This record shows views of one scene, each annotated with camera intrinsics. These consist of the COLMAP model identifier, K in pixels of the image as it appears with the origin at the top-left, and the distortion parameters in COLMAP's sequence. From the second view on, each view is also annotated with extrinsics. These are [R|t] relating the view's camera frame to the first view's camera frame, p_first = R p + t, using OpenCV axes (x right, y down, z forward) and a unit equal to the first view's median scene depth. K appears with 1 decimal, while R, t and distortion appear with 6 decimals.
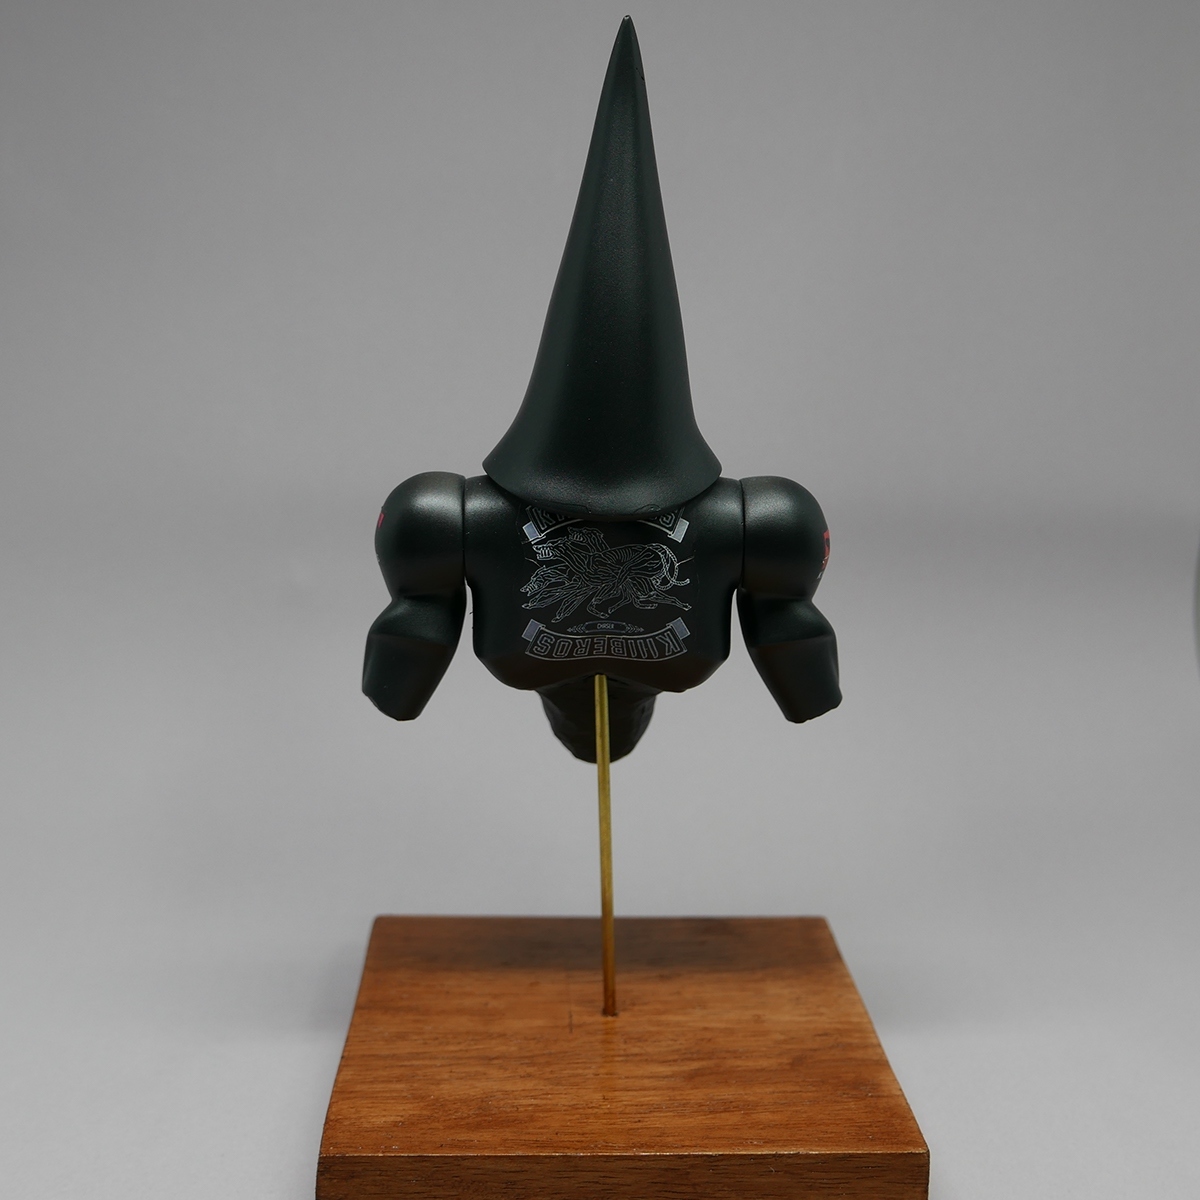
lens RADIAL K [[1643.4, 0, 601.0], [0, 1643.4, 610.6], [0, 0, 1]] dist [-0.014382, 0.000000]
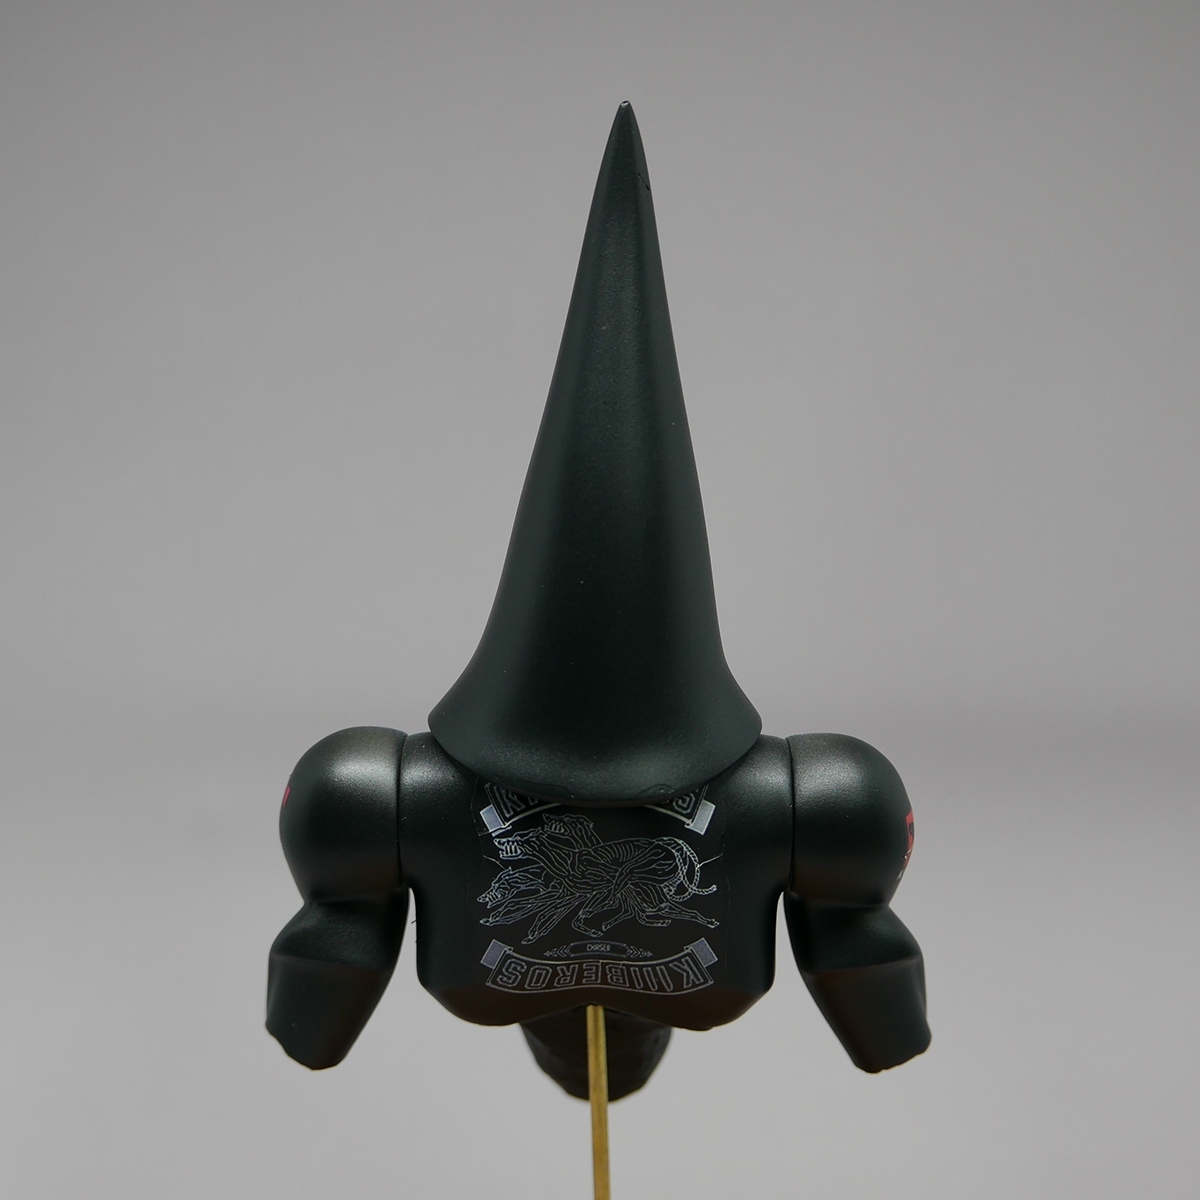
lens RADIAL K [[1643.4, 0, 596.9], [0, 1643.4, 636.8], [0, 0, 1]] dist [-0.014382, 0.000000]
pose [[0.999654, -0.001530, -0.026262, 0.020844], [-0.000109, 0.998058, -0.062294, -0.080024], [0.026307, 0.062275, 0.997712, 0.282929]]
